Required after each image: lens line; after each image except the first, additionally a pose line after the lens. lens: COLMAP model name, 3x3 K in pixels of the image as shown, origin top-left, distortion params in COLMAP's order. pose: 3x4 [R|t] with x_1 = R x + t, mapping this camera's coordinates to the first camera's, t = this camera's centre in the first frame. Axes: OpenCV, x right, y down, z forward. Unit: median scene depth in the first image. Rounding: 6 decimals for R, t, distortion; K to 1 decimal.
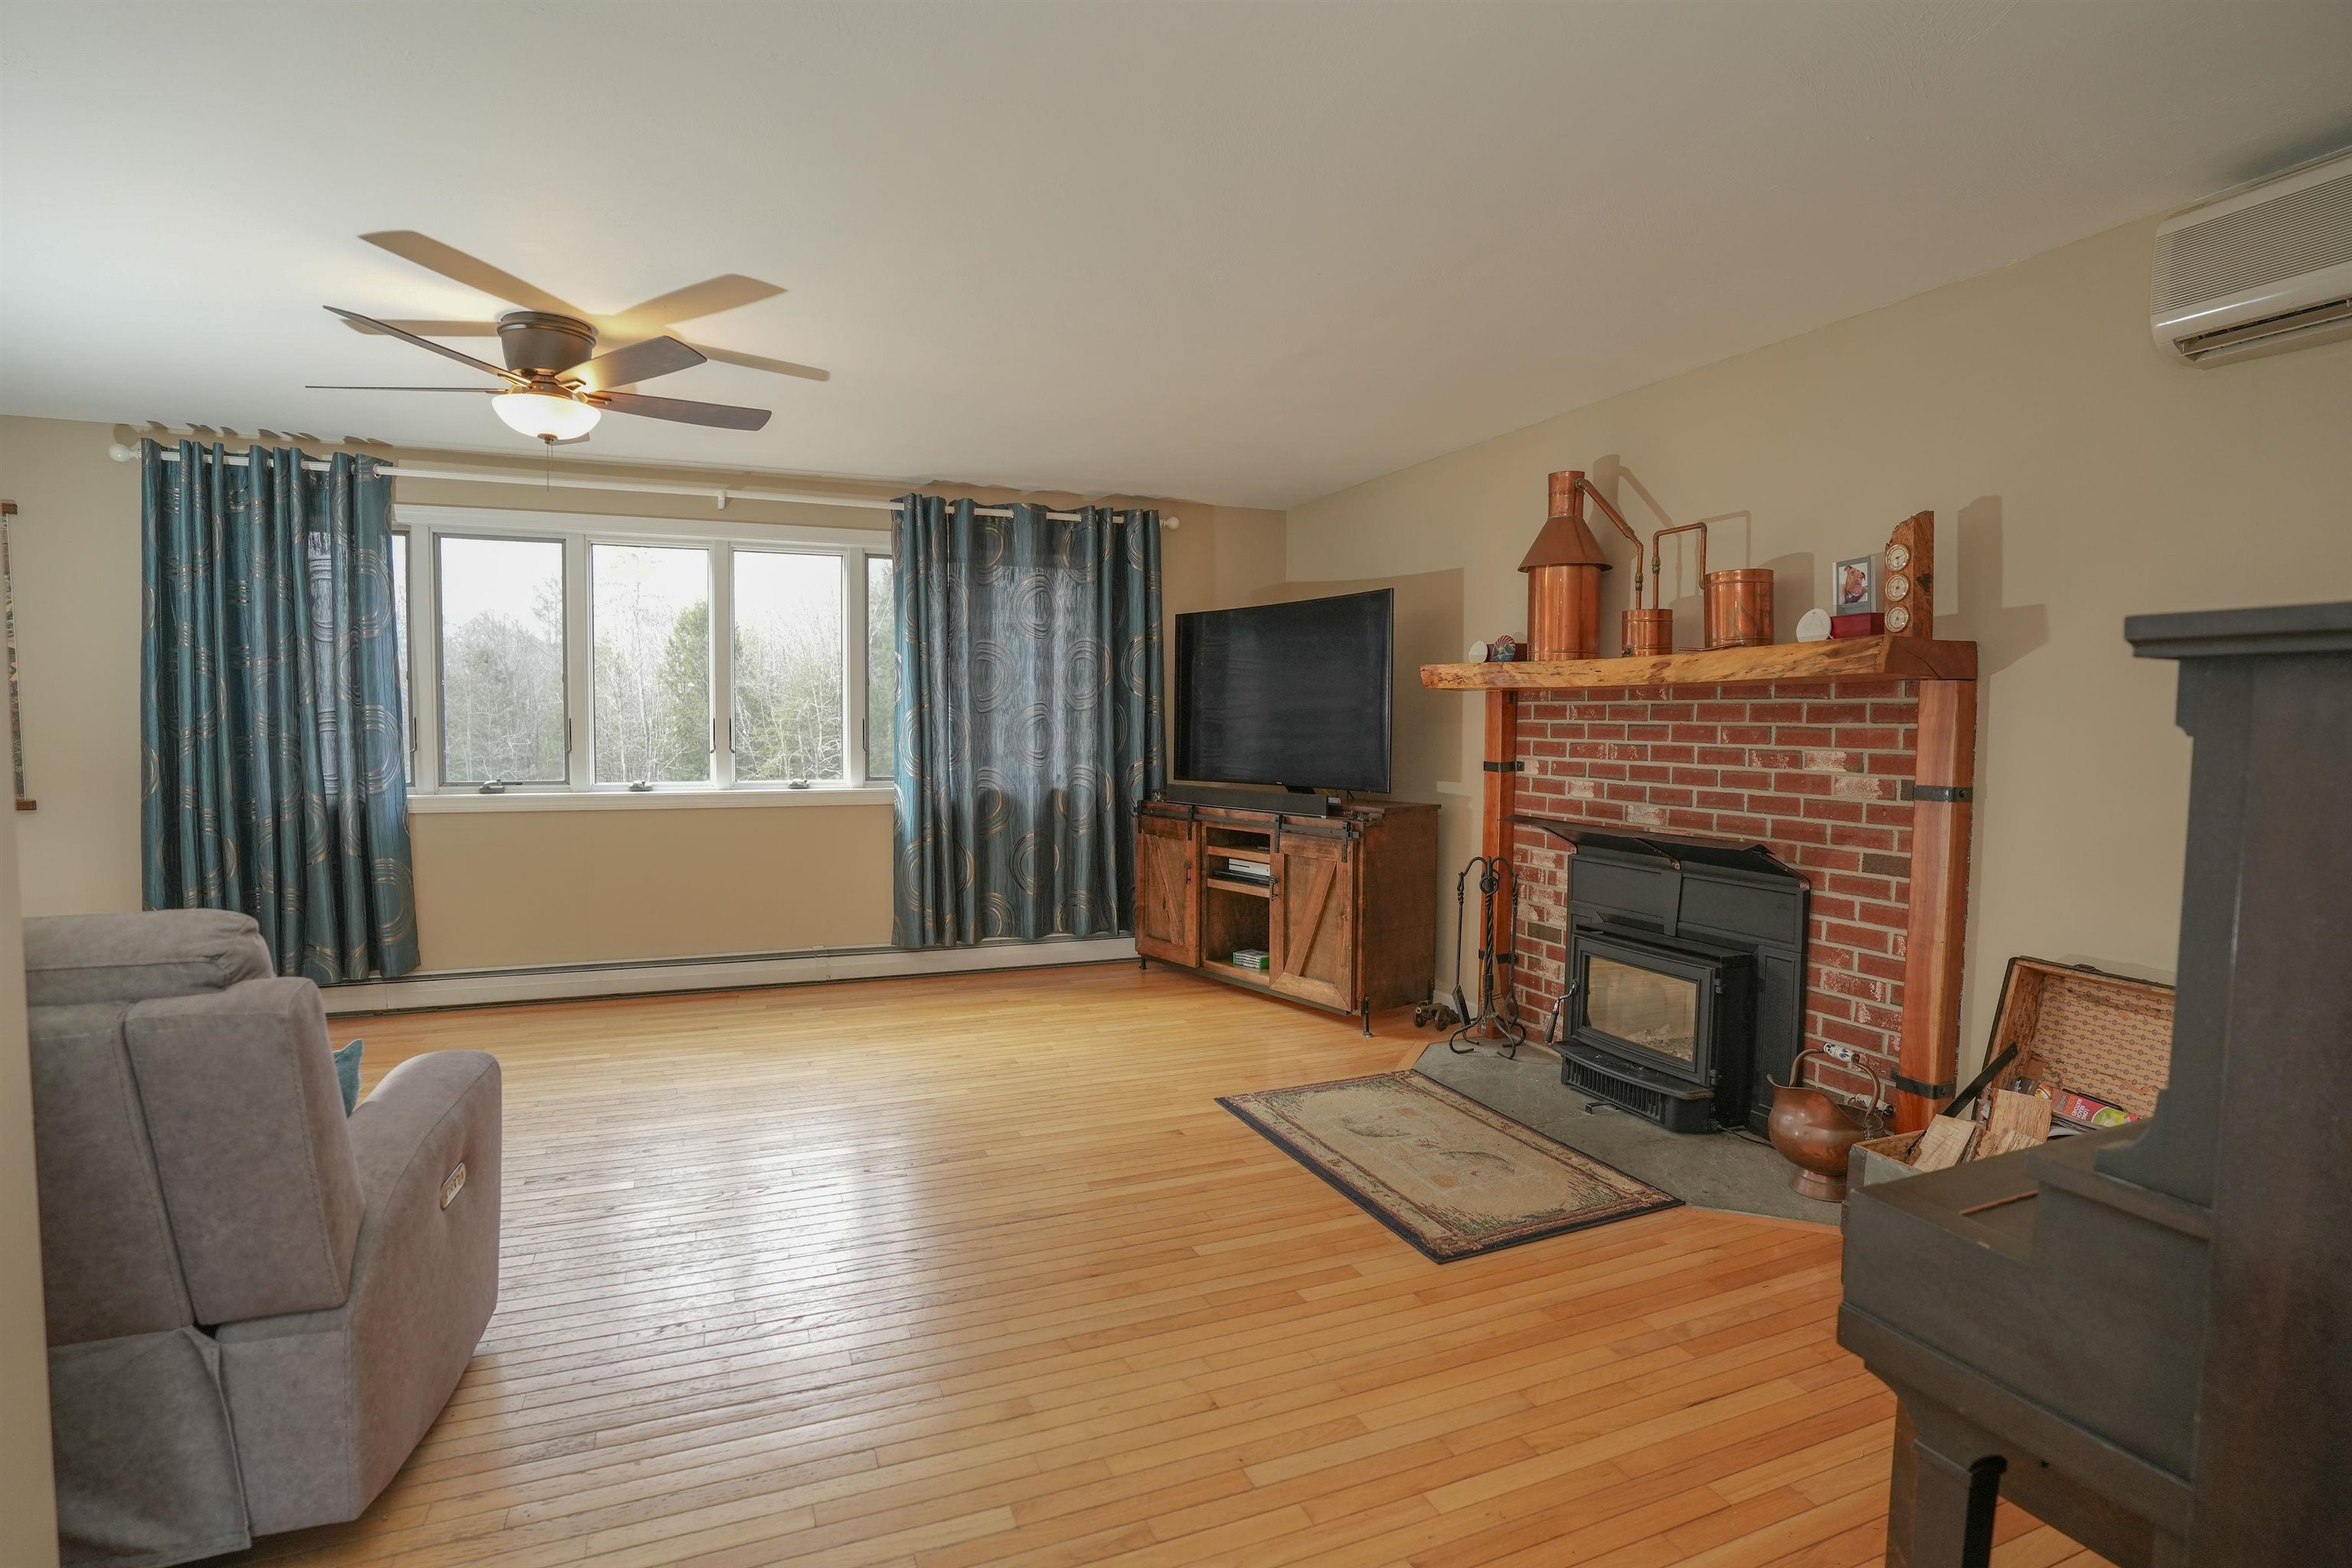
lens RADIAL K [[1143.9, 0, 1176.0], [0, 1143.9, 784.0], [0, 0, 1]] dist [-0.078934, 0.037634]
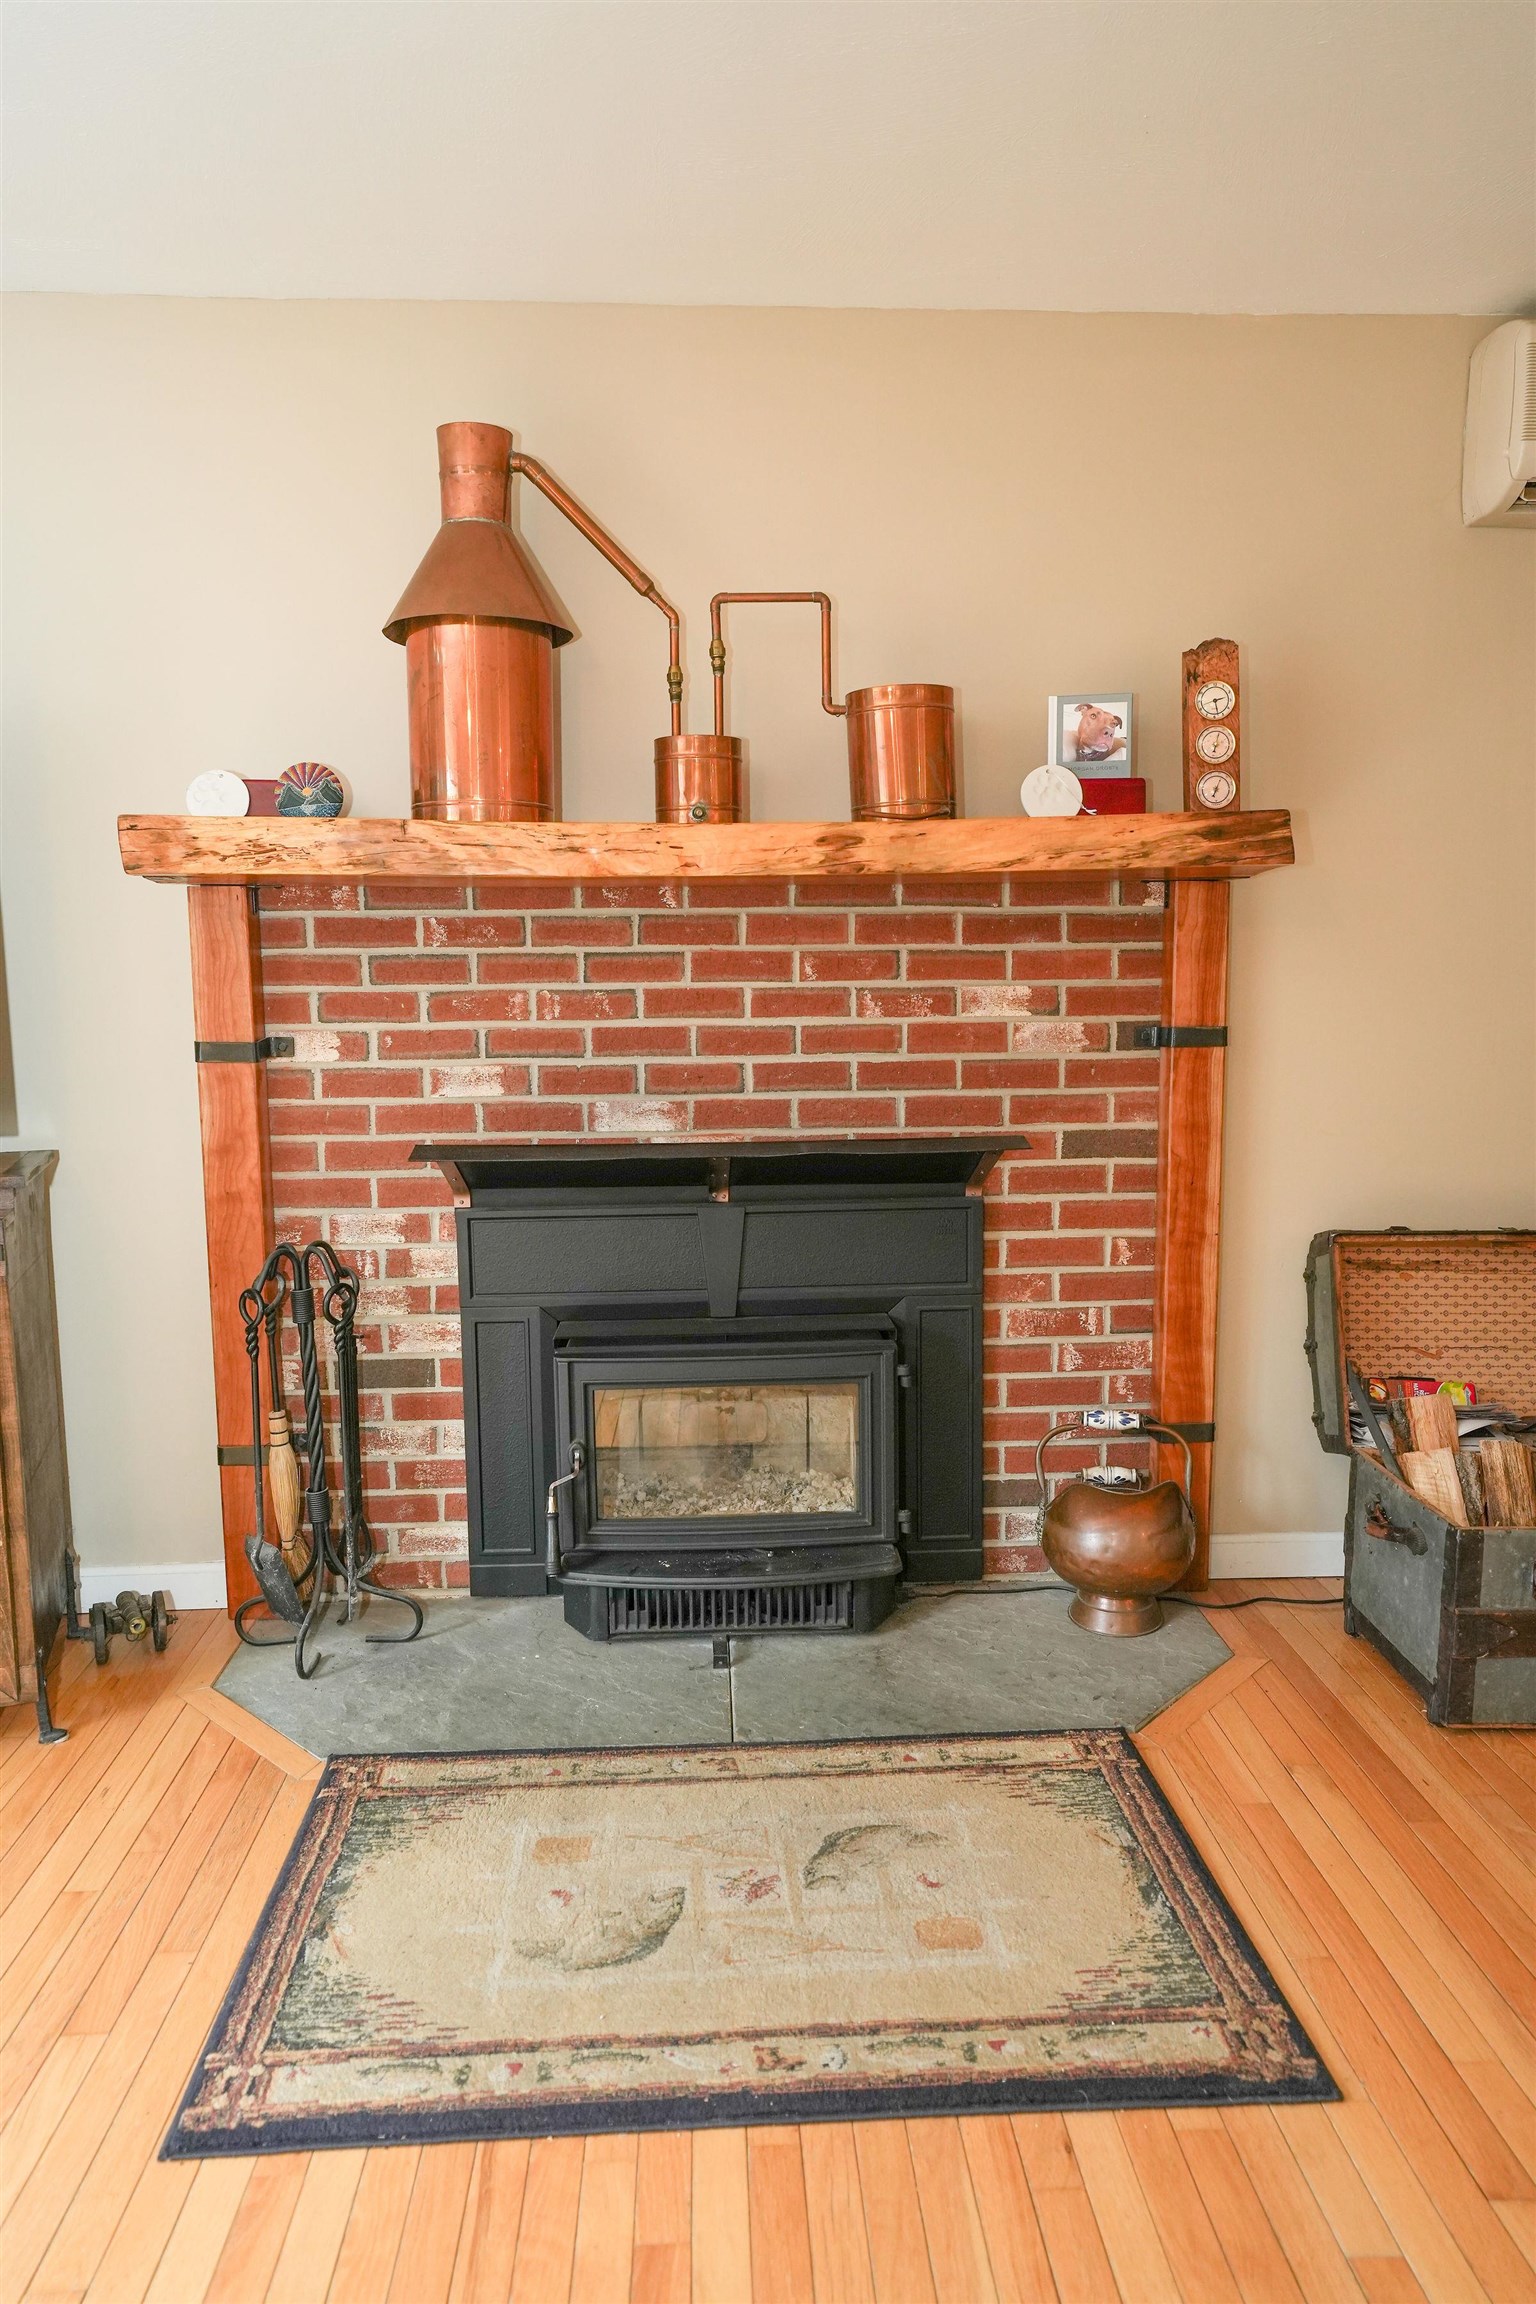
lens RADIAL K [[1517.2, 0, 768.0], [0, 1517.2, 1152.0], [0, 0, 1]] dist [-0.037550, 0.073287]
pose [[0.334609, -0.122903, 0.934308, -0.294942], [0.065685, 0.992089, 0.106979, -0.034281], [-0.940065, 0.025574, 0.340035, 0.767826]]
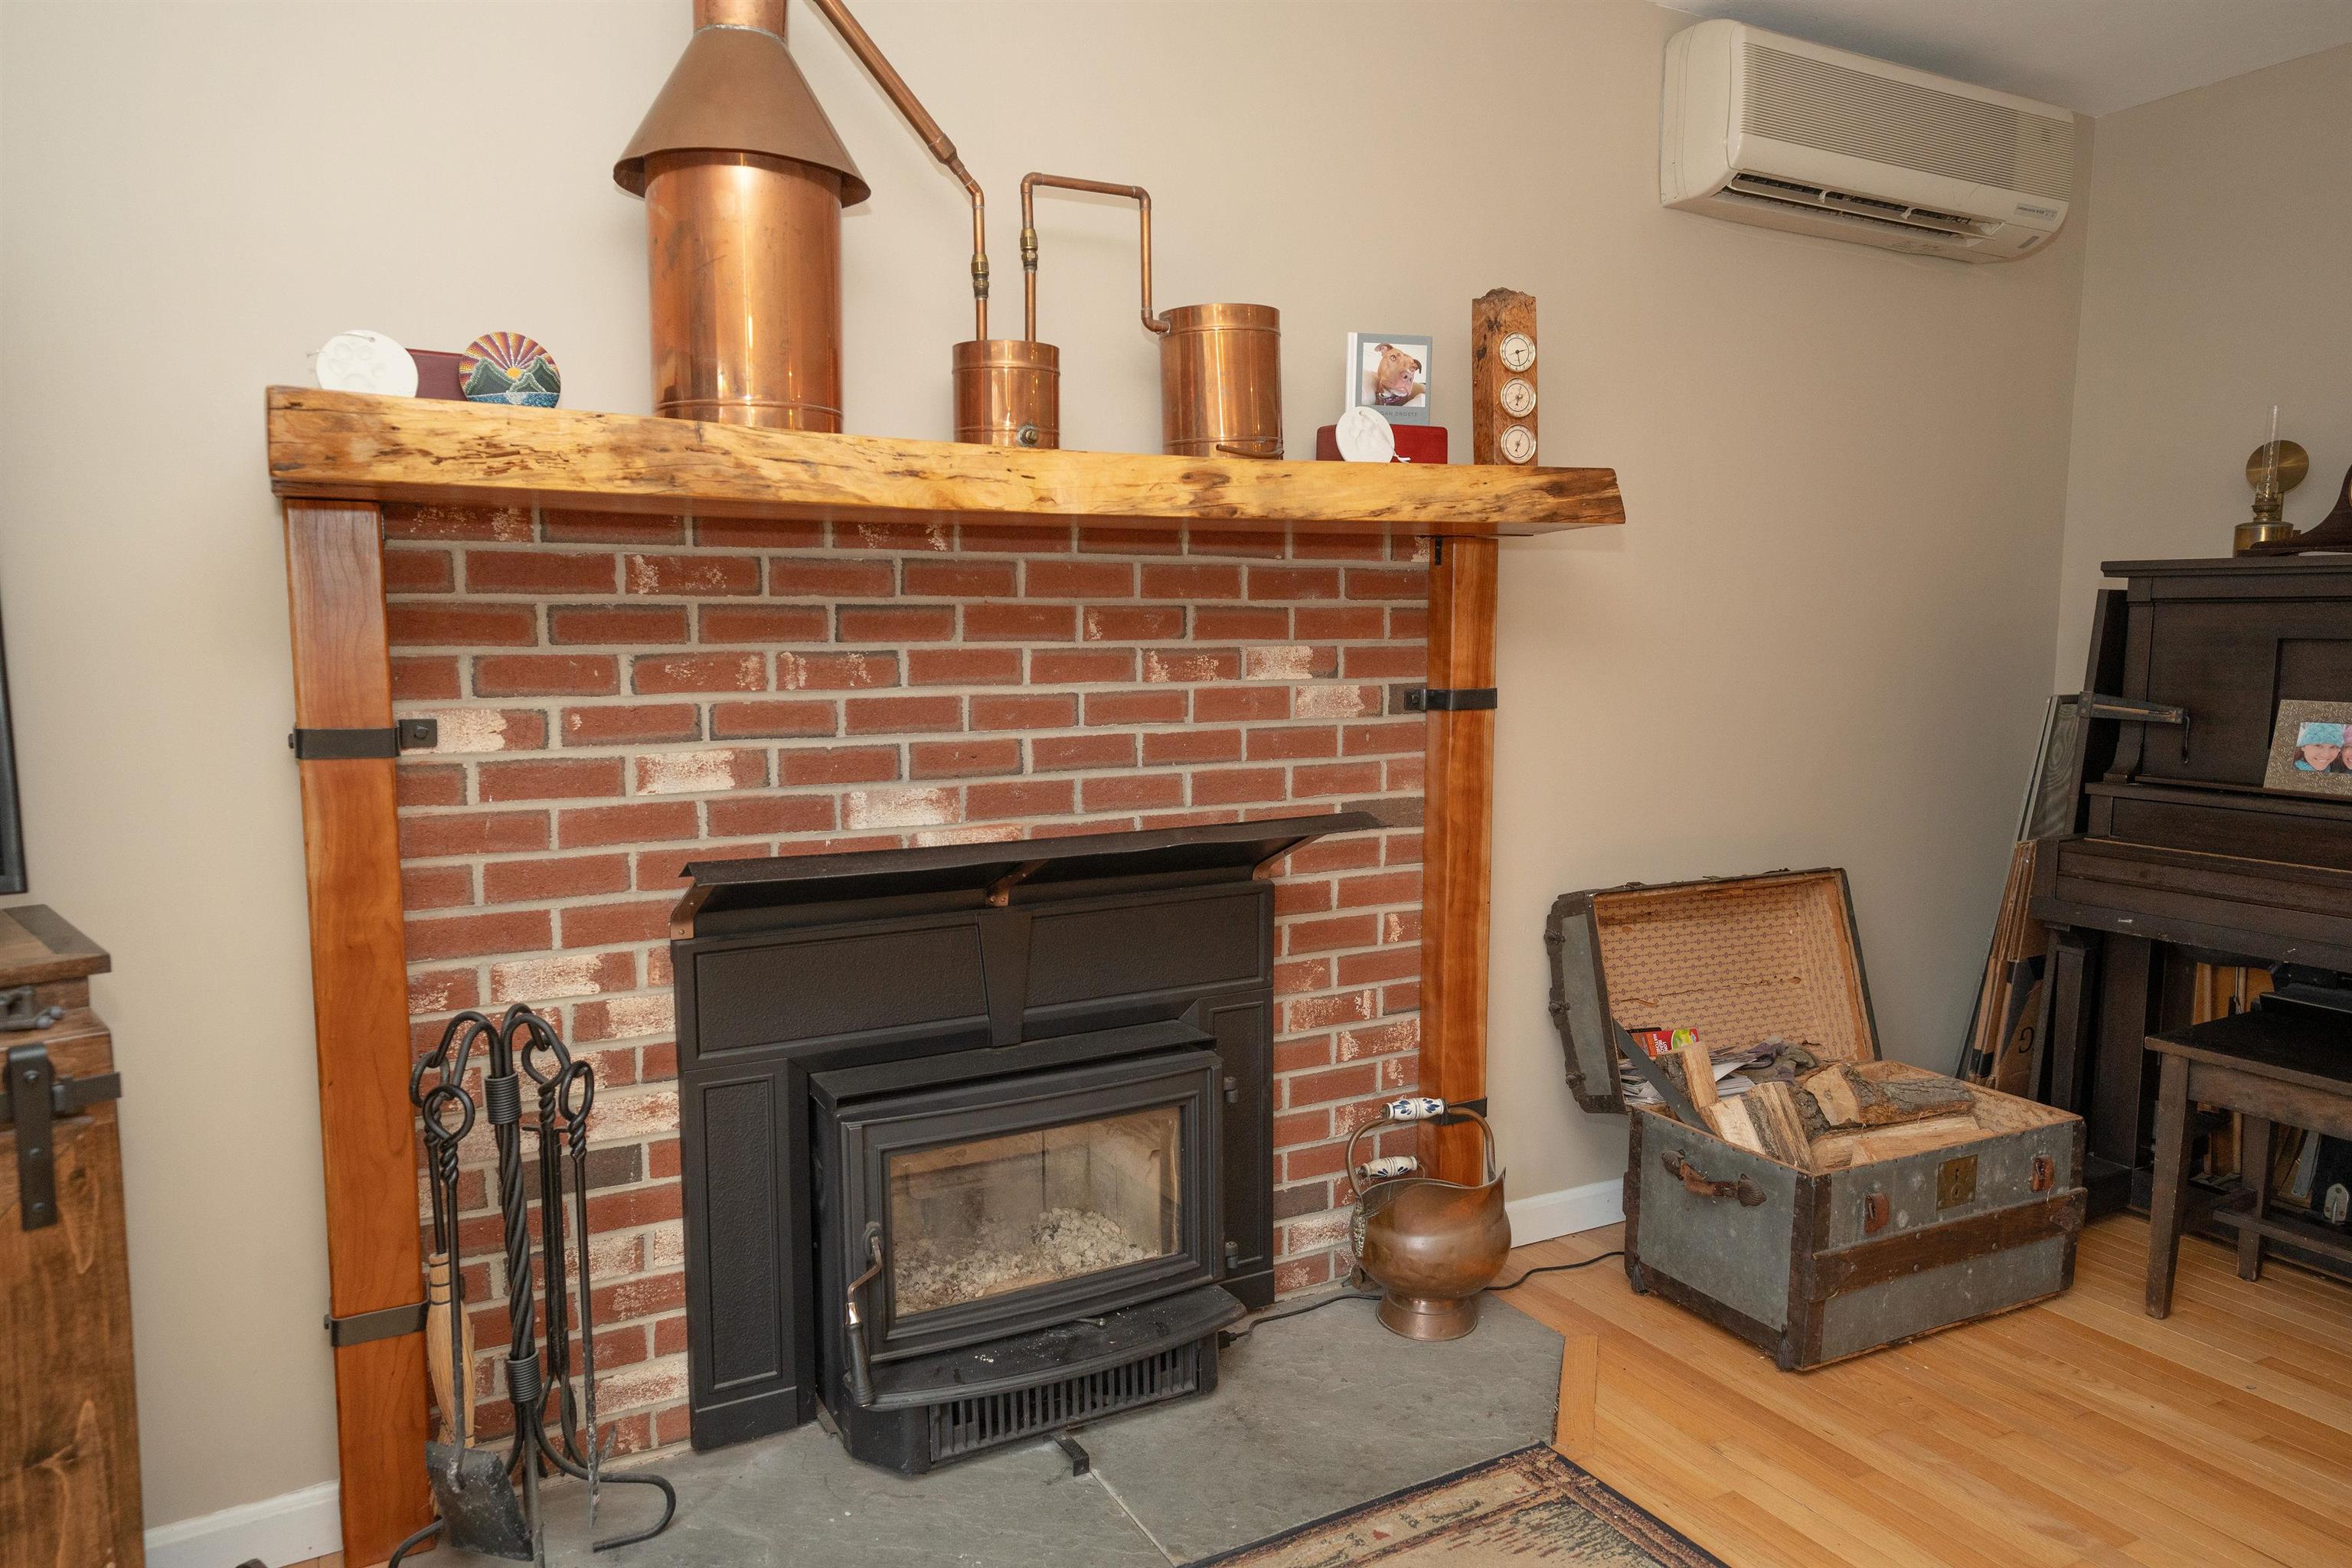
lens RADIAL K [[1548.8, 0, 1171.1], [0, 1548.8, 781.6], [0, 0, 1]] dist [-0.037550, 0.073287]
pose [[-0.112716, -0.112495, 0.987239, -0.225333], [0.056887, 0.991210, 0.119442, -0.055938], [-0.991997, 0.069624, -0.105326, 1.071818]]
